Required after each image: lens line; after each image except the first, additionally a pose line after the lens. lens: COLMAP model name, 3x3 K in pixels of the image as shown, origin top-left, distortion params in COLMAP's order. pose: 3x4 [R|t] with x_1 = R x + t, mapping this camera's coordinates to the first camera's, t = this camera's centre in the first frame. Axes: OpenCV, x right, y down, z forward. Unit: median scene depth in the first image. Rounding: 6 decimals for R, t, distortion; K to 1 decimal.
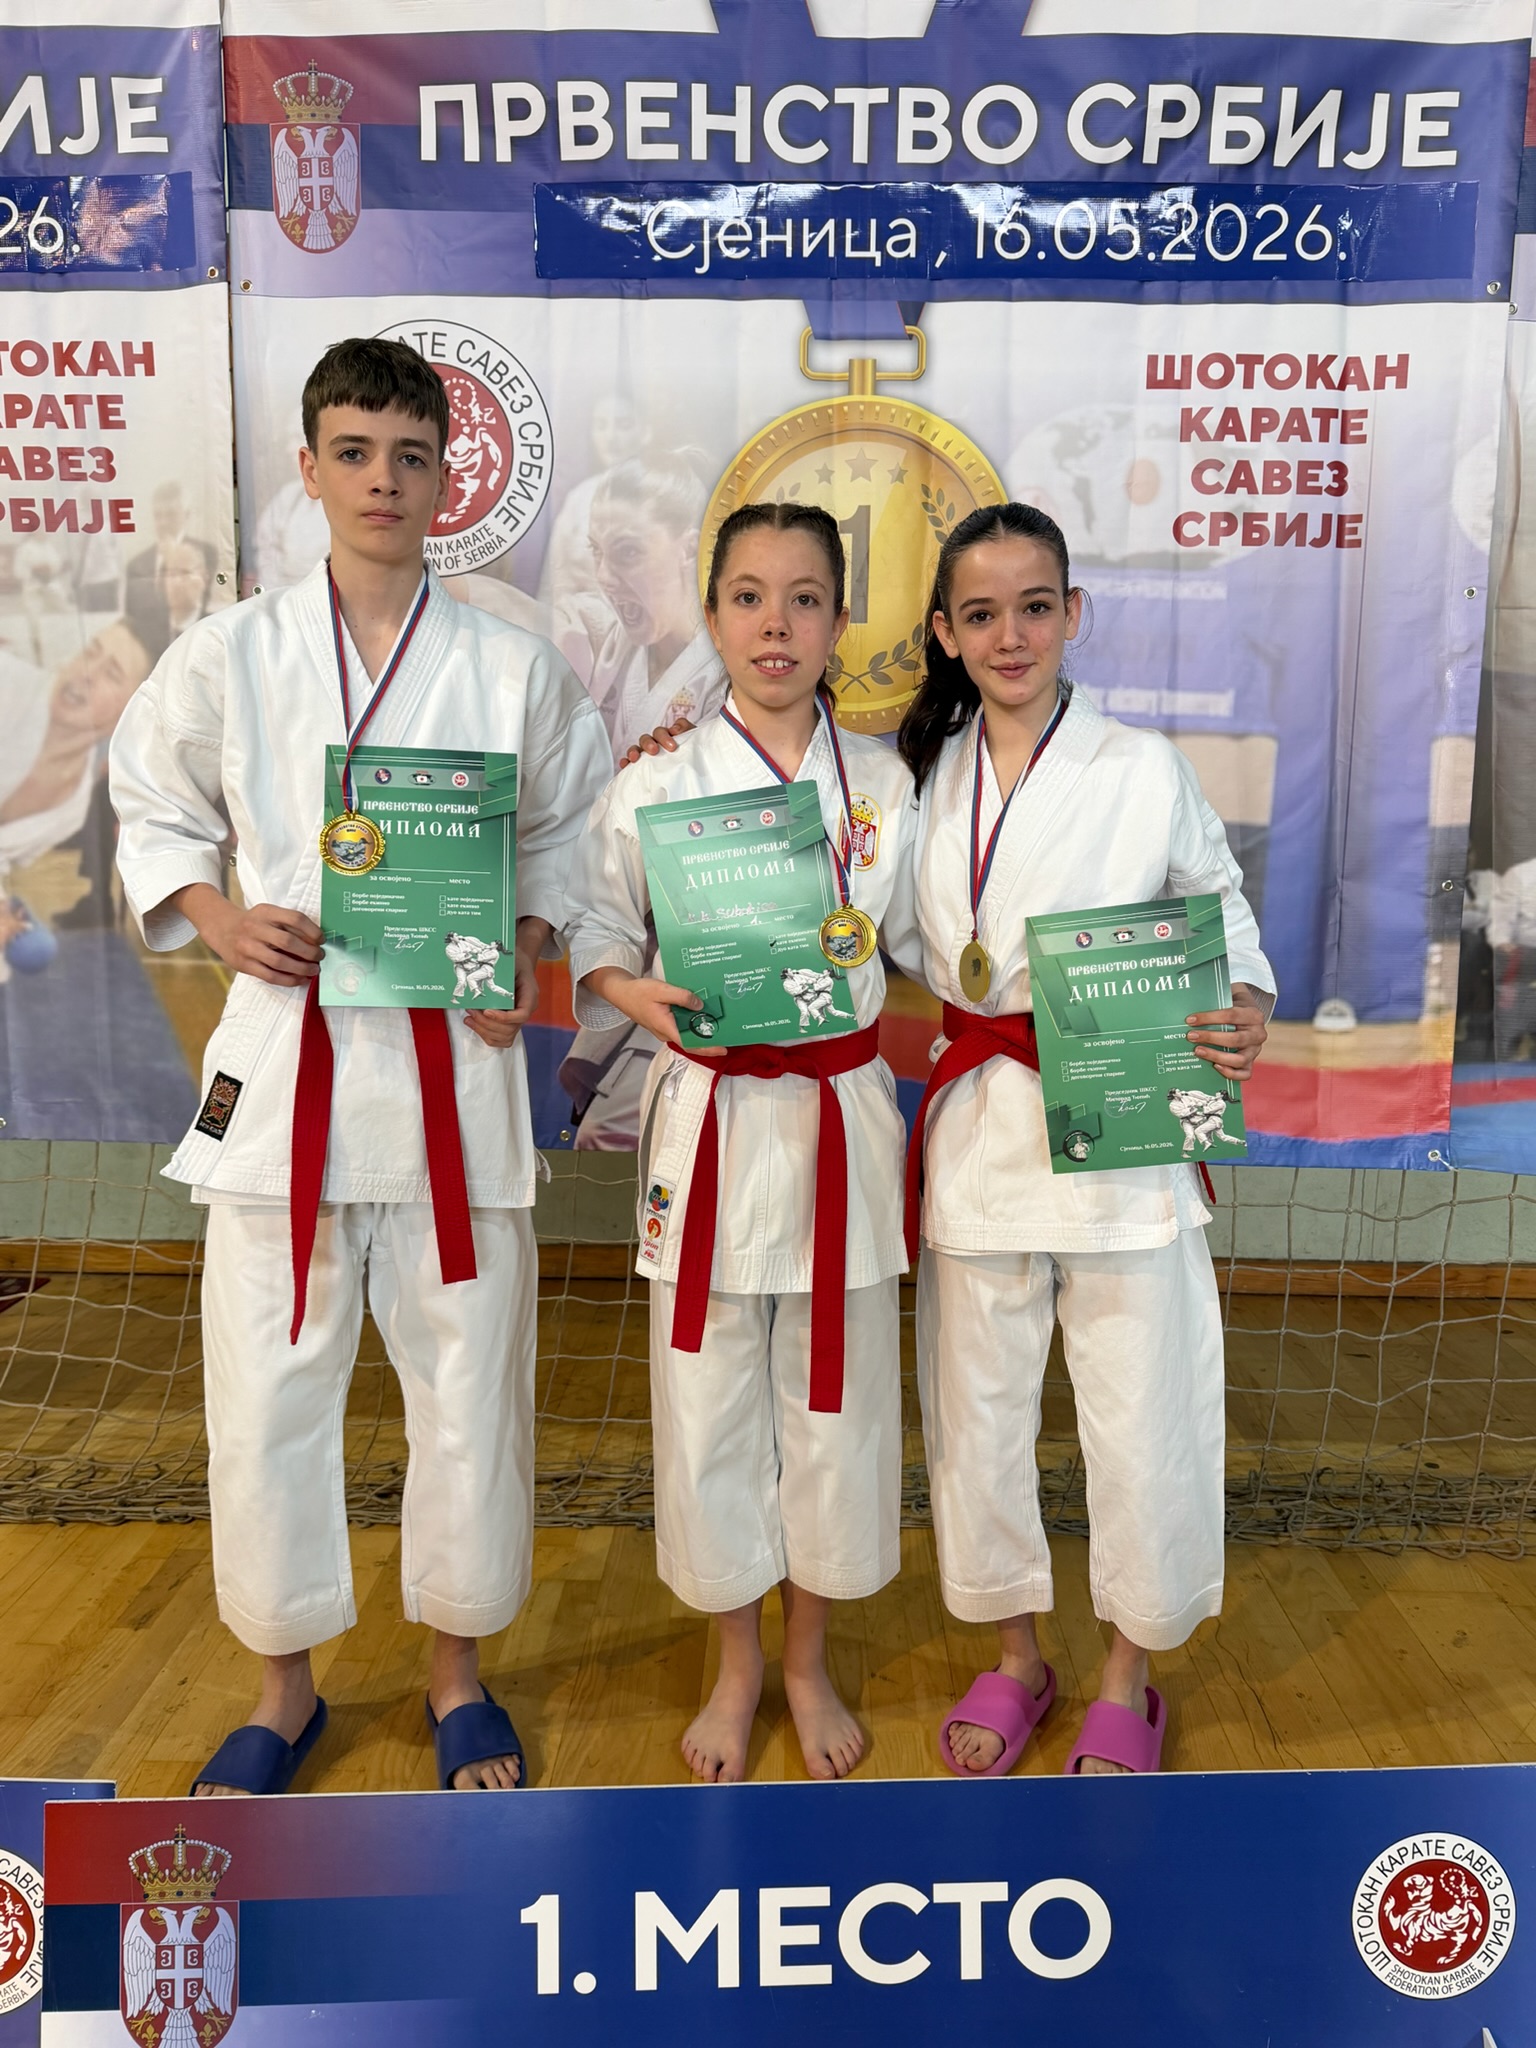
lens RADIAL K [[1459.2, 0, 802.9], [0, 1459.2, 1036.8], [0, 0, 1]] dist [-0.030243, 0.018517]
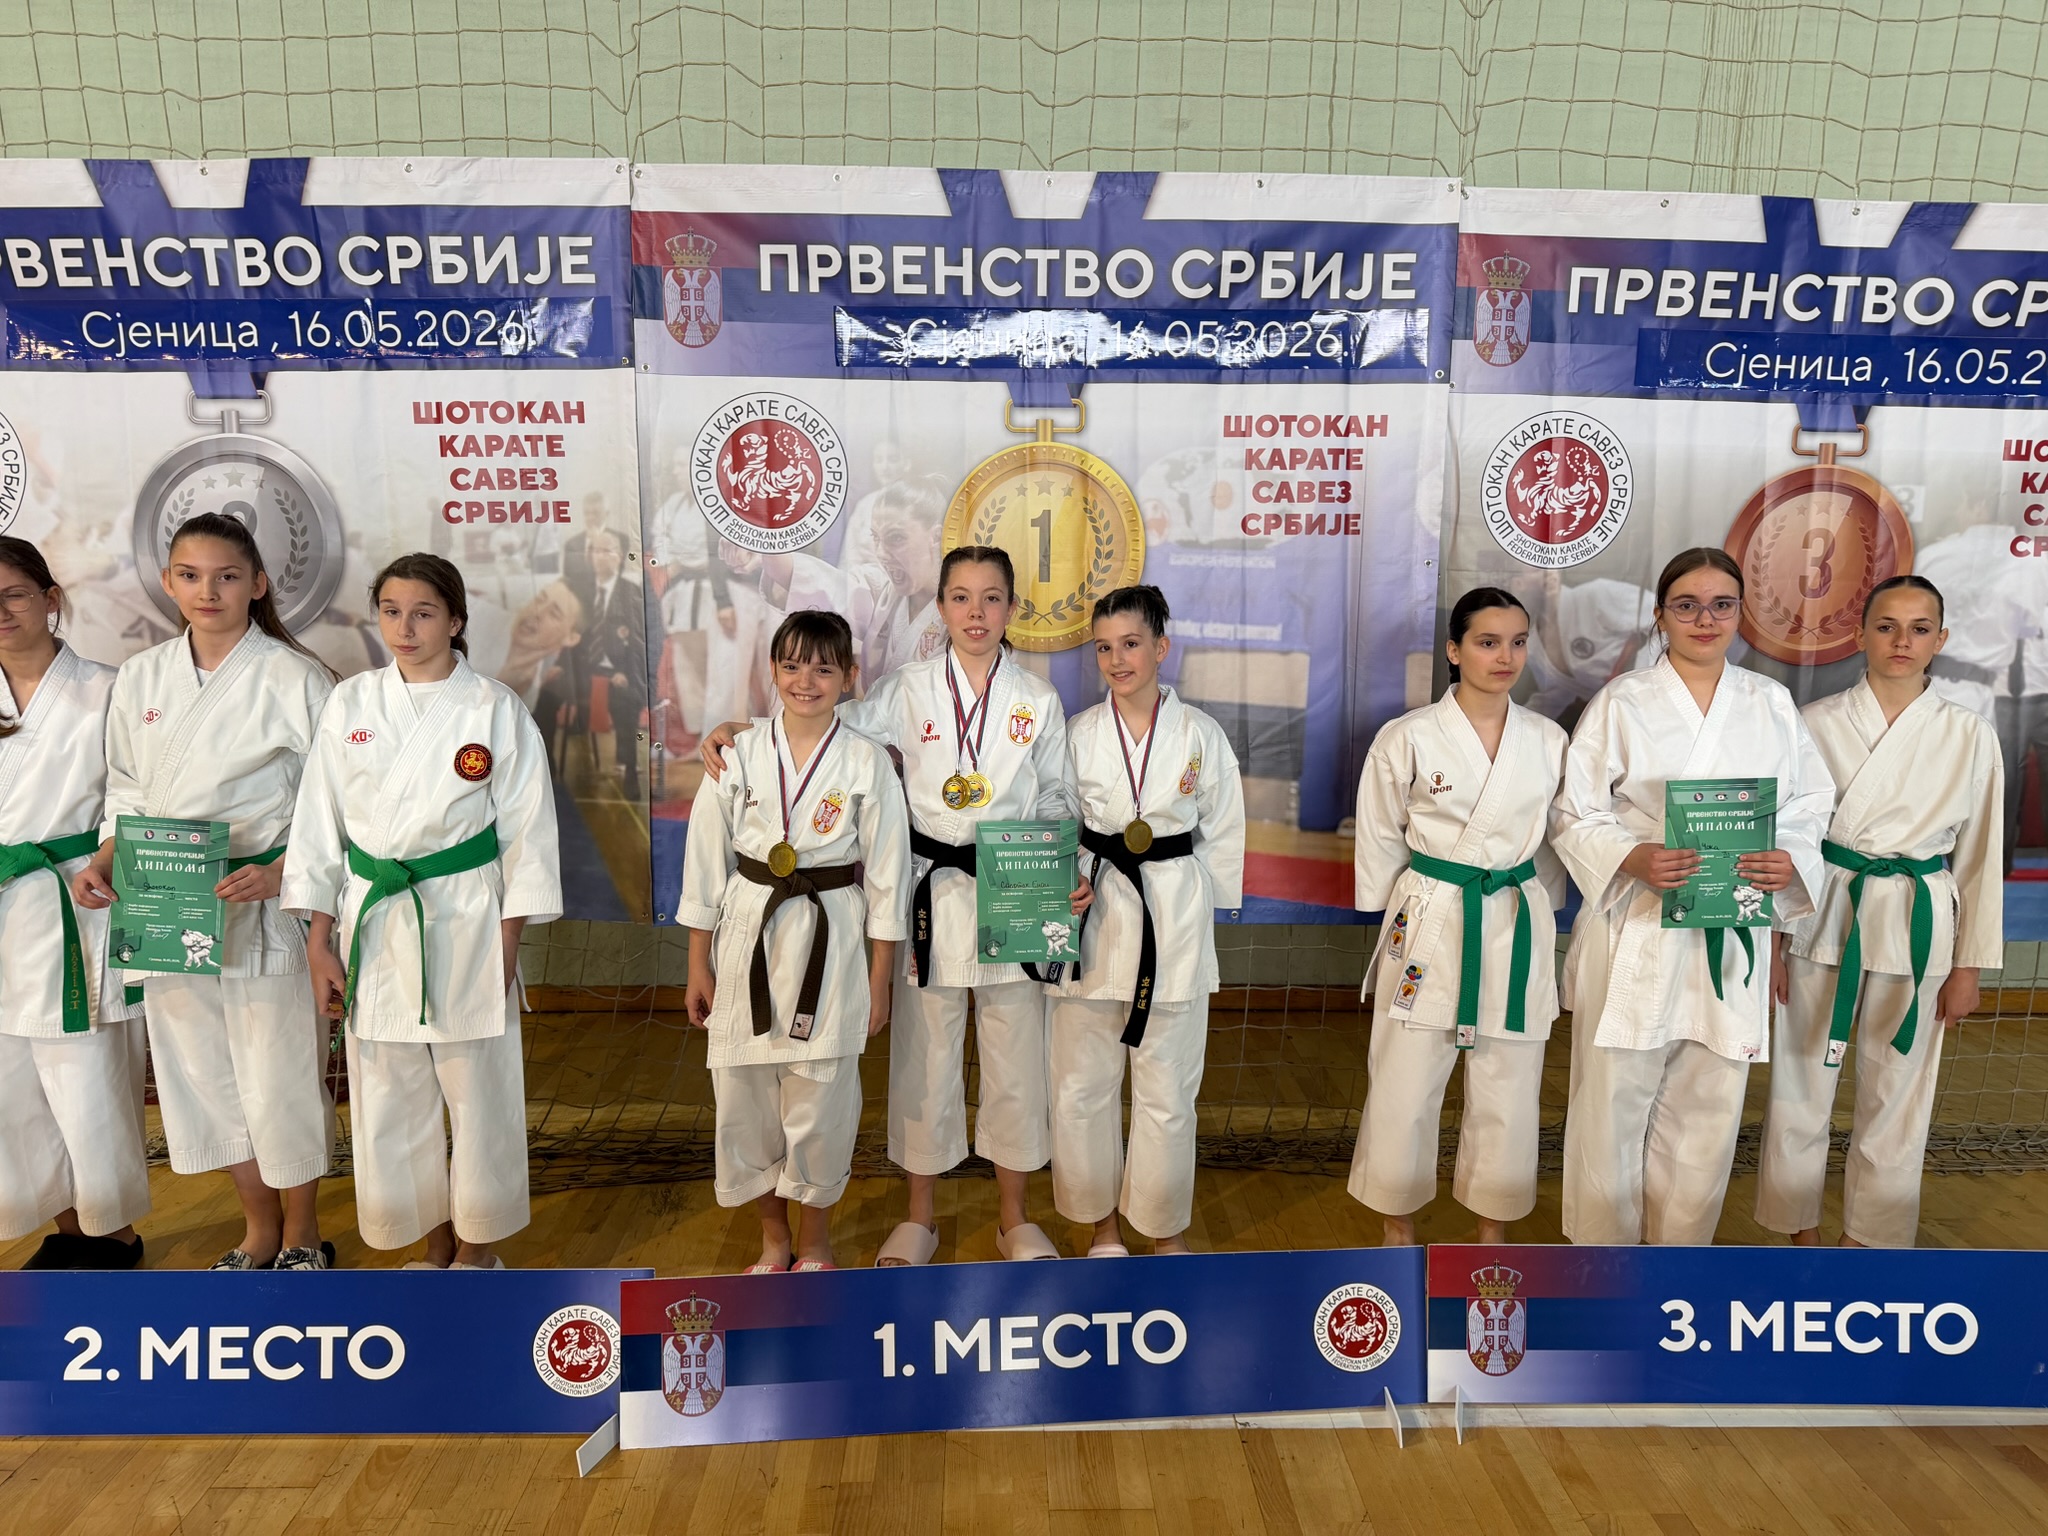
lens RADIAL K [[1423.9, 0, 1047.3], [0, 1423.9, 800.6], [0, 0, 1]] dist [0.026598, -0.031663]
pose [[0.999119, -0.011594, 0.040330, -0.023556], [0.011069, 0.999852, 0.013196, -0.072266], [-0.040477, -0.012738, 0.999099, -0.556234]]
